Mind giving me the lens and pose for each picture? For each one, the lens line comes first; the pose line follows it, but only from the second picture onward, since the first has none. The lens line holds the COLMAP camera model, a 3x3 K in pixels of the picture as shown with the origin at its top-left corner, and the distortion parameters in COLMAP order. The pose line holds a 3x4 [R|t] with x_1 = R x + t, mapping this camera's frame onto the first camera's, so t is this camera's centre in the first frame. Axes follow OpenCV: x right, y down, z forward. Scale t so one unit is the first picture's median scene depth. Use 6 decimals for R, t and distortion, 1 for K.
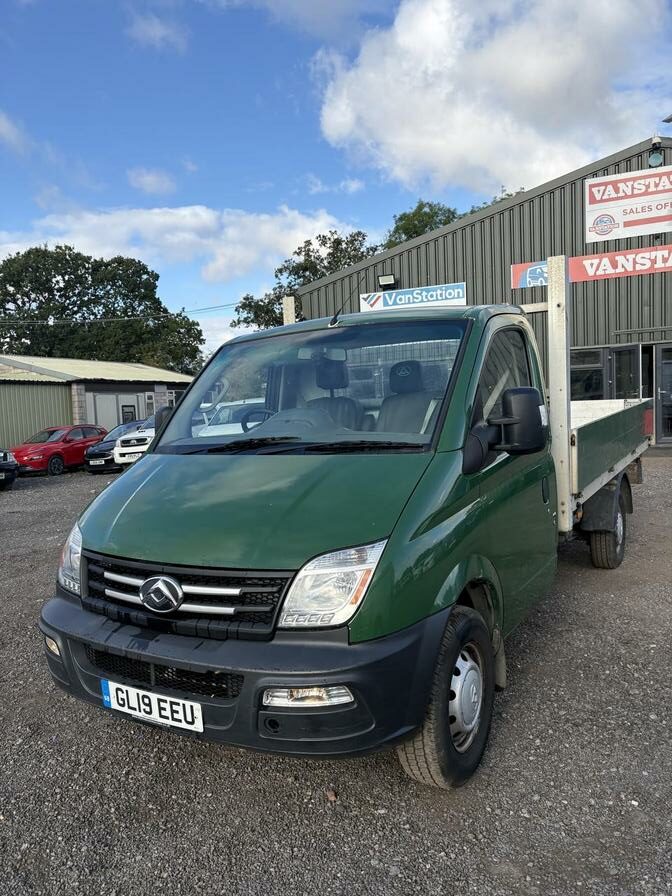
lens RADIAL K [[691.8, 0, 336.0], [0, 691.8, 448.0], [0, 0, 1]] dist [0.003030, 0.000178]
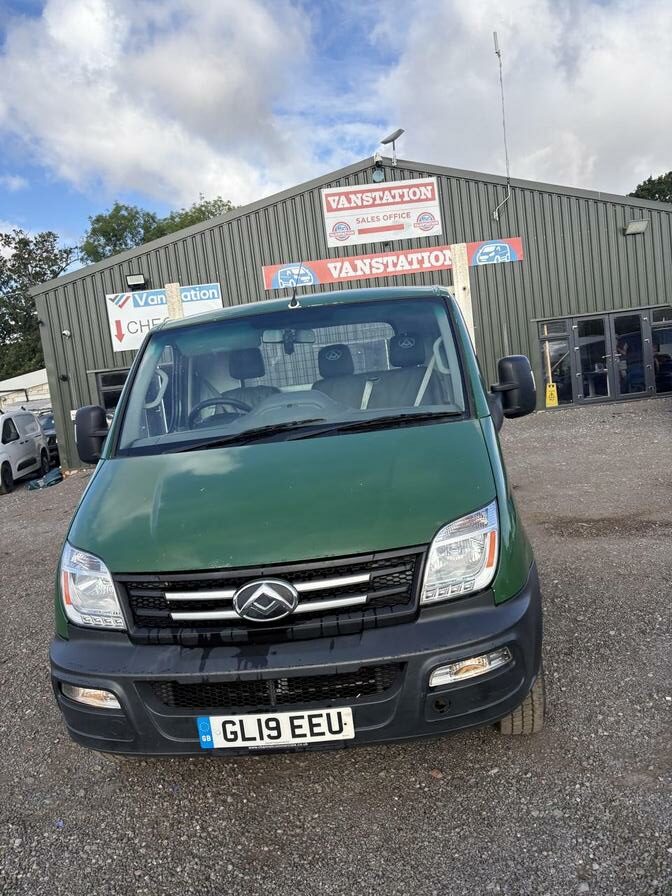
lens RADIAL K [[686.8, 0, 336.0], [0, 686.8, 448.0], [0, 0, 1]] dist [0.011869, 0.001885]
pose [[0.891926, -0.094502, 0.442195, -0.134966], [0.100038, 0.994925, 0.010846, 0.004744], [-0.440976, 0.034562, 0.896853, 0.043973]]
